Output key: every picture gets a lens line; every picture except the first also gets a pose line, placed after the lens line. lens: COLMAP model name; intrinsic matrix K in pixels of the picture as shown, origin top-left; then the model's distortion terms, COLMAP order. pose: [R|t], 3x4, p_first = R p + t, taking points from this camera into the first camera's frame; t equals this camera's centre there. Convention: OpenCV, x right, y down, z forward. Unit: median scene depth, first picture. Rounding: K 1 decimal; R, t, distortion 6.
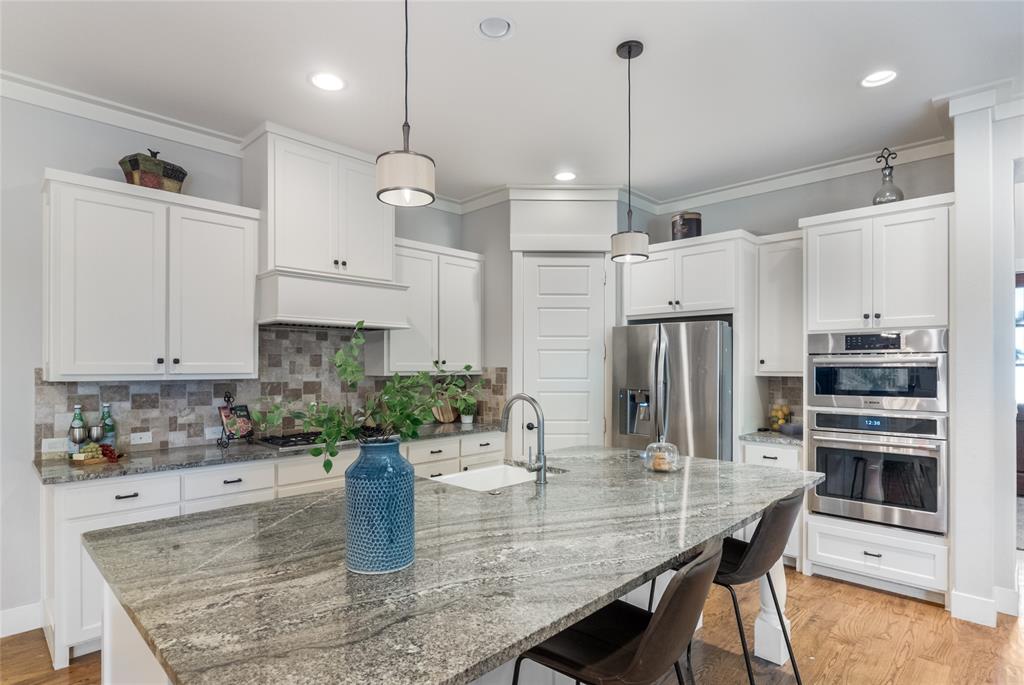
lens RADIAL K [[536.5, 0, 507.7], [0, 536.5, 368.2], [0, 0, 1]] dist [-0.001922, -0.000208]
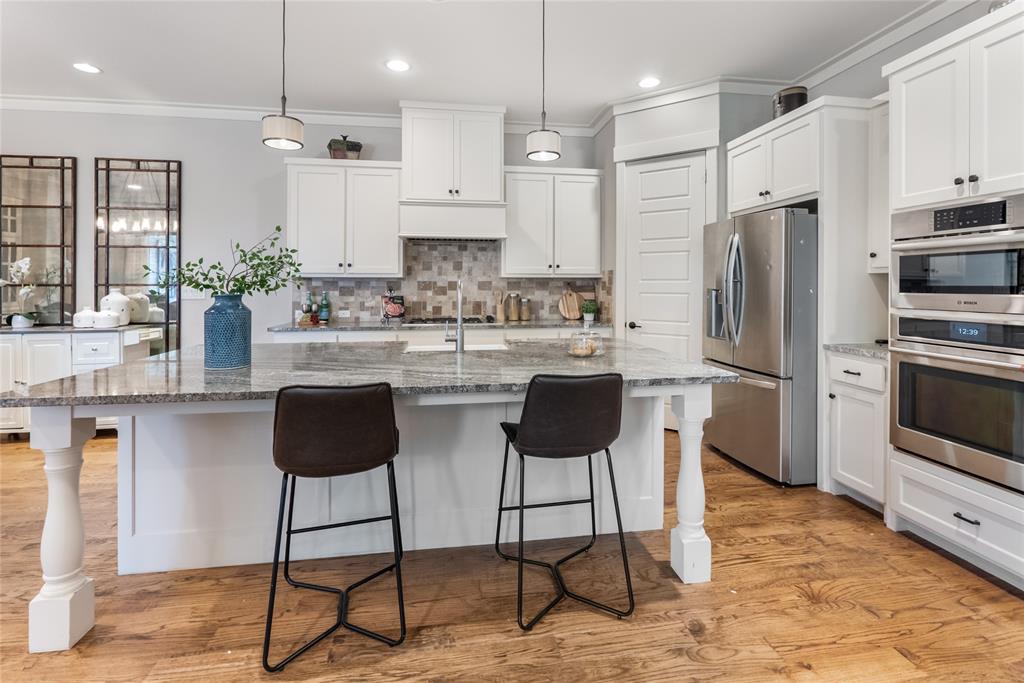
lens RADIAL K [[478.2, 0, 517.0], [0, 478.2, 283.0], [0, 0, 1]] dist [-0.003520, -0.000166]
pose [[0.803640, -0.001823, -0.595112, 0.539037], [-0.002791, 0.999973, -0.006833, 0.041414], [0.595109, 0.007152, 0.803613, 0.135134]]
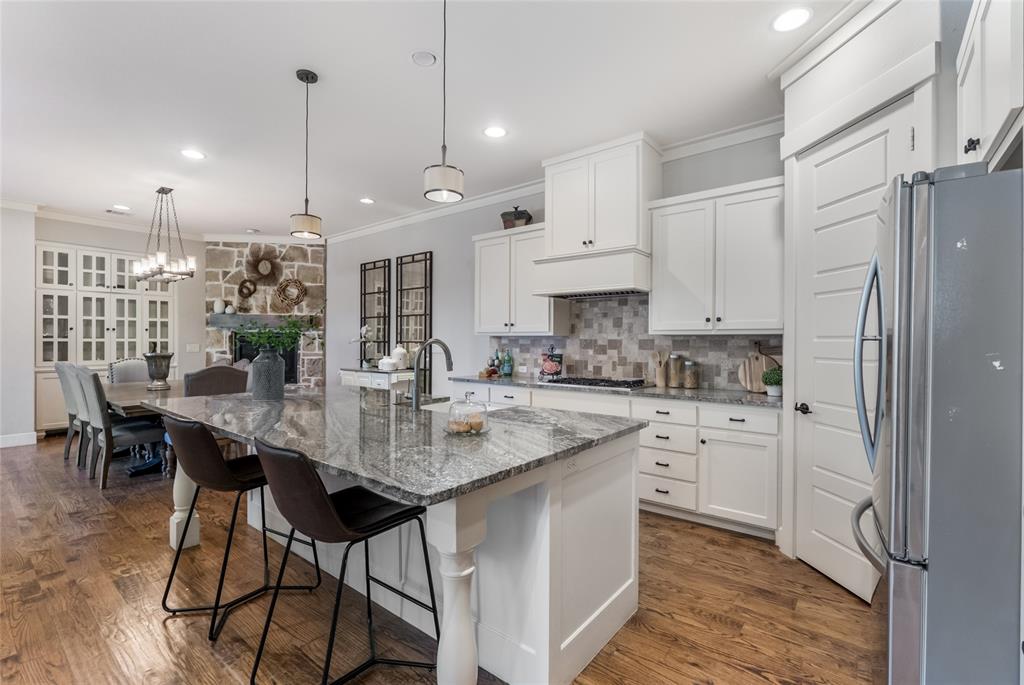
lens RADIAL K [[456.2, 0, 513.3], [0, 456.2, 340.9], [0, 0, 1]] dist [-0.006025, 0.000270]
pose [[0.101538, -0.000486, -0.994832, 0.735675], [-0.009531, 0.999954, -0.001461, 0.035786], [0.994786, 0.009630, 0.101529, 0.737835]]
